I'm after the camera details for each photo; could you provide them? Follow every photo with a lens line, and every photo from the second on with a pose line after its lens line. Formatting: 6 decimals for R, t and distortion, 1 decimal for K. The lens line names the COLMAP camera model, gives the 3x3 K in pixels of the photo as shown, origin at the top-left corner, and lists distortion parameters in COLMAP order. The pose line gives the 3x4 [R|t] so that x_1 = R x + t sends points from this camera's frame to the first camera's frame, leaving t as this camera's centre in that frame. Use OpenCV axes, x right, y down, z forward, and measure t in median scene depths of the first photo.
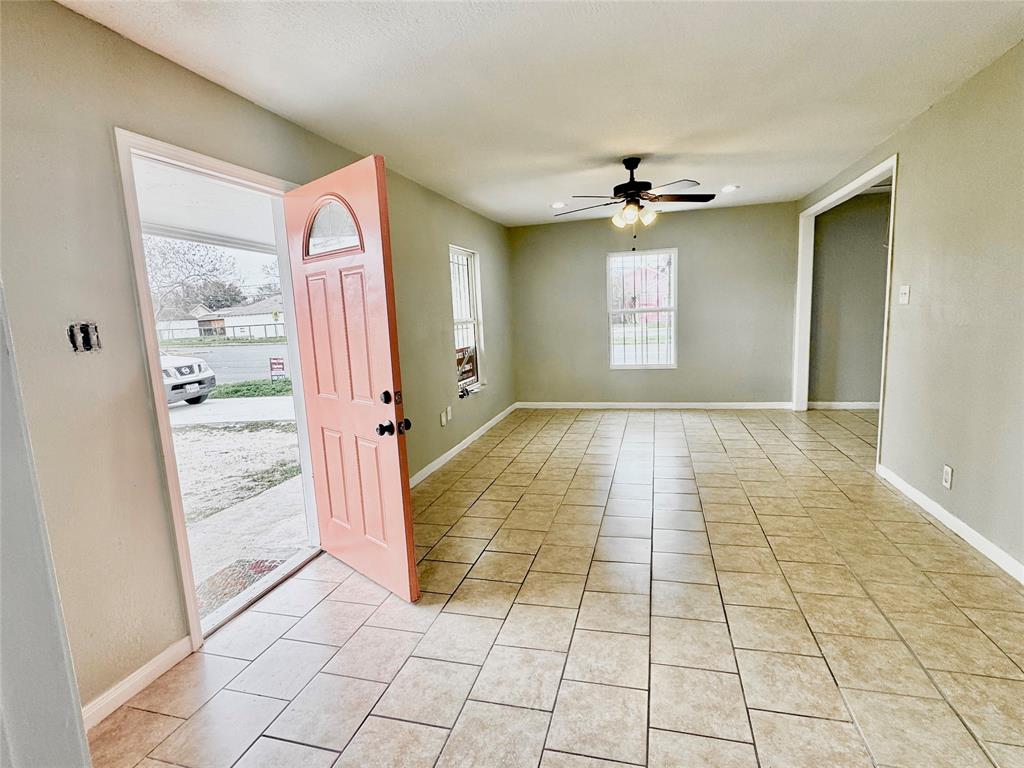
lens RADIAL K [[513.8, 0, 510.8], [0, 513.8, 386.2], [0, 0, 1]] dist [-0.000668, 0.000359]
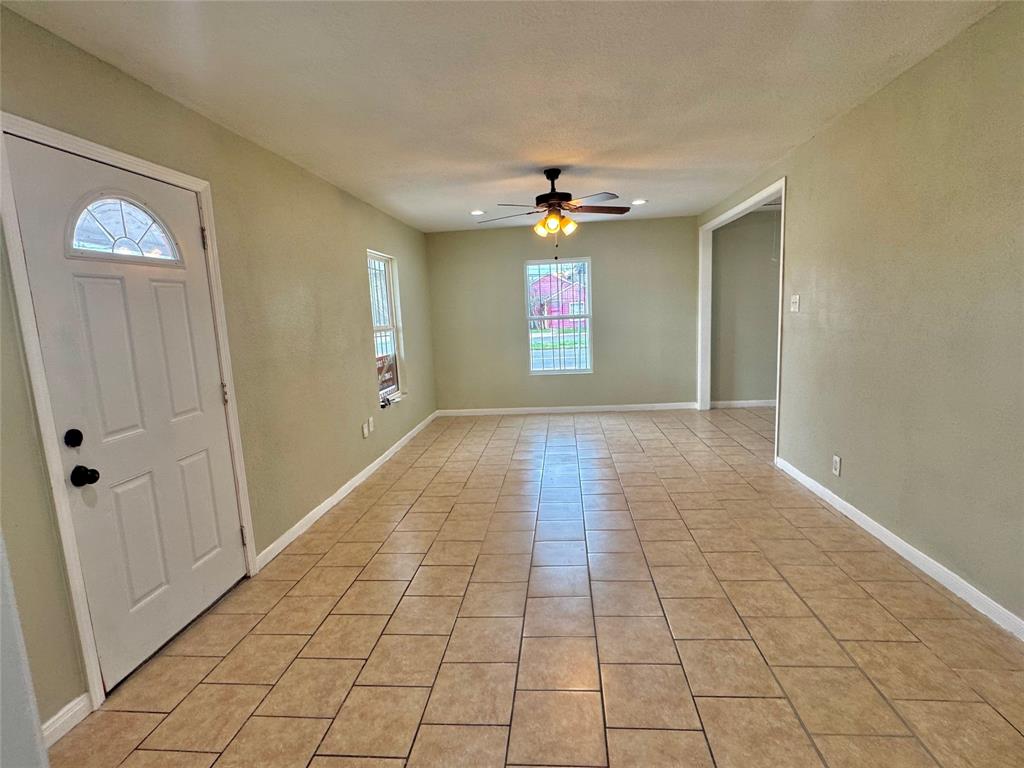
lens RADIAL K [[513.8, 0, 511.1], [0, 513.8, 388.5], [0, 0, 1]] dist [-0.000668, 0.000359]
pose [[0.984908, -0.024521, 0.171332, -0.040441], [0.025782, 0.999654, -0.005137, -0.004698], [-0.171147, 0.009476, 0.985200, 0.011874]]
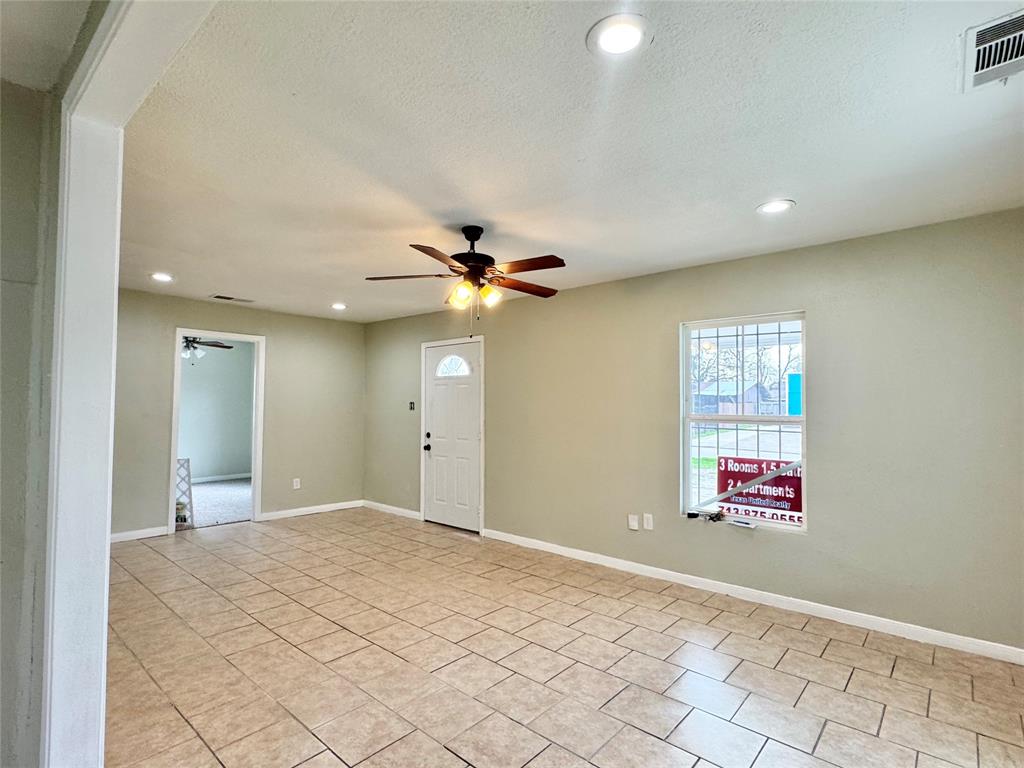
lens RADIAL K [[513.8, 0, 512.1], [0, 513.8, 384.1], [0, 0, 1]] dist [-0.000668, 0.000359]
pose [[-0.432320, 0.008955, -0.901676, 1.204133], [-0.117859, 0.990811, 0.066349, -0.329379], [0.893985, 0.134954, -0.427292, 1.825555]]
